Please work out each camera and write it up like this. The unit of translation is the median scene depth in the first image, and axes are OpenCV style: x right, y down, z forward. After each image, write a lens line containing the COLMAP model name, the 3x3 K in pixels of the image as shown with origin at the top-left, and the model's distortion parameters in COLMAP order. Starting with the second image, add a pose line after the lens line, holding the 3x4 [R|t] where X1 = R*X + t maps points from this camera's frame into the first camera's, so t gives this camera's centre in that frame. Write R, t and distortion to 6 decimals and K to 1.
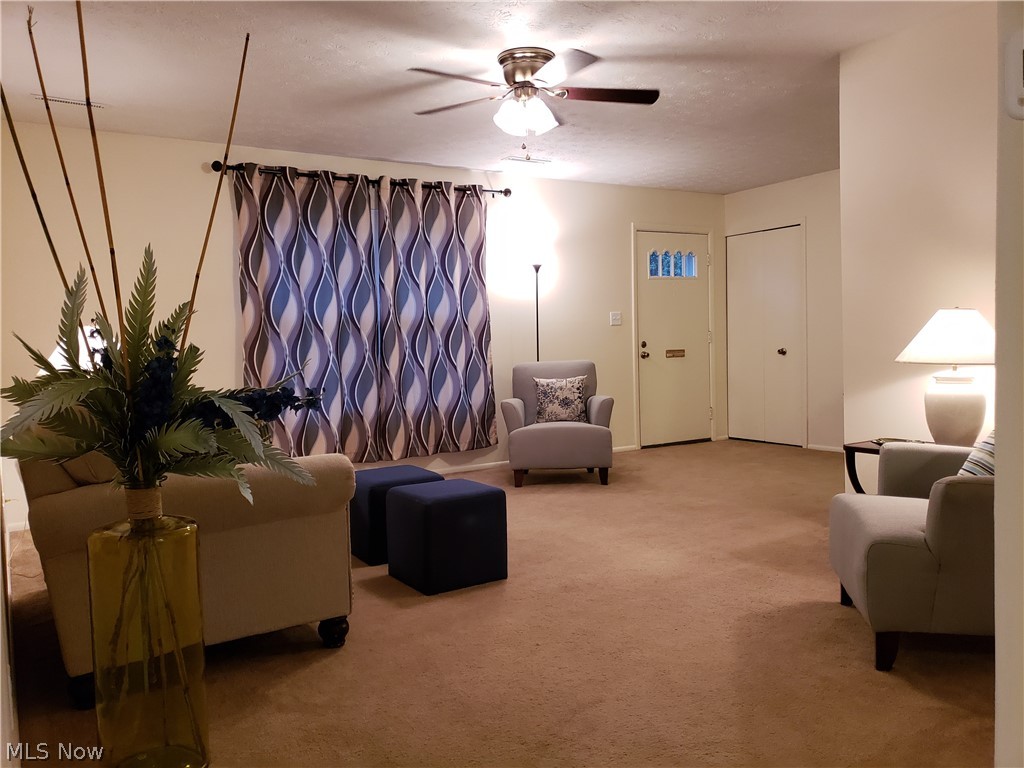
lens RADIAL K [[799.0, 0, 505.8], [0, 799.0, 390.3], [0, 0, 1]] dist [0.025042, -0.030471]
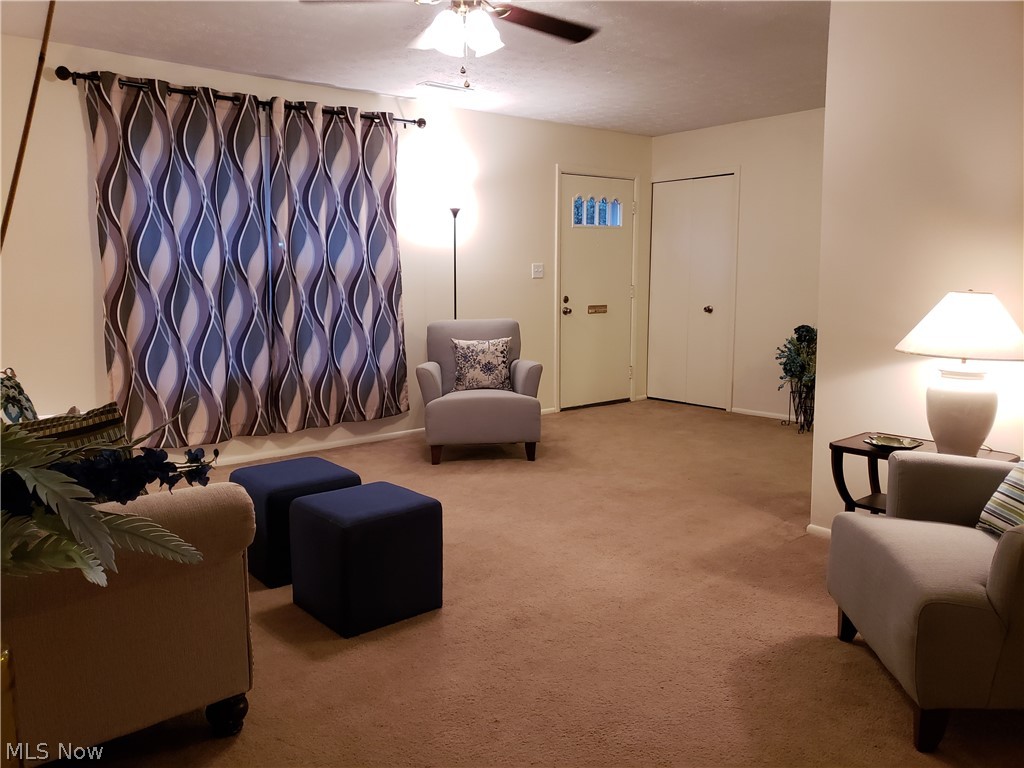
lens RADIAL K [[799.0, 0, 498.2], [0, 799.0, 379.2], [0, 0, 1]] dist [0.025042, -0.030471]
pose [[0.991314, 0.006529, 0.131353, -0.031270], [-0.015657, 0.997523, 0.068579, -0.034255], [-0.130579, -0.070040, 0.988961, 0.119789]]
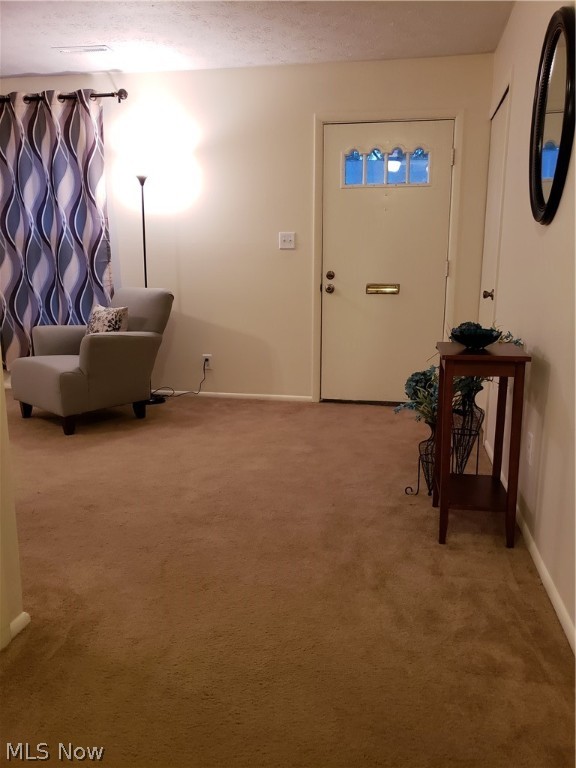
lens RADIAL K [[599.2, 0, 288.1], [0, 599.2, 382.5], [0, 0, 1]] dist [0.025042, -0.030471]
pose [[0.744636, 0.162694, -0.647339, 0.690014], [-0.069992, 0.983525, 0.166675, -0.061270], [0.663791, -0.078804, 0.743755, 0.657999]]
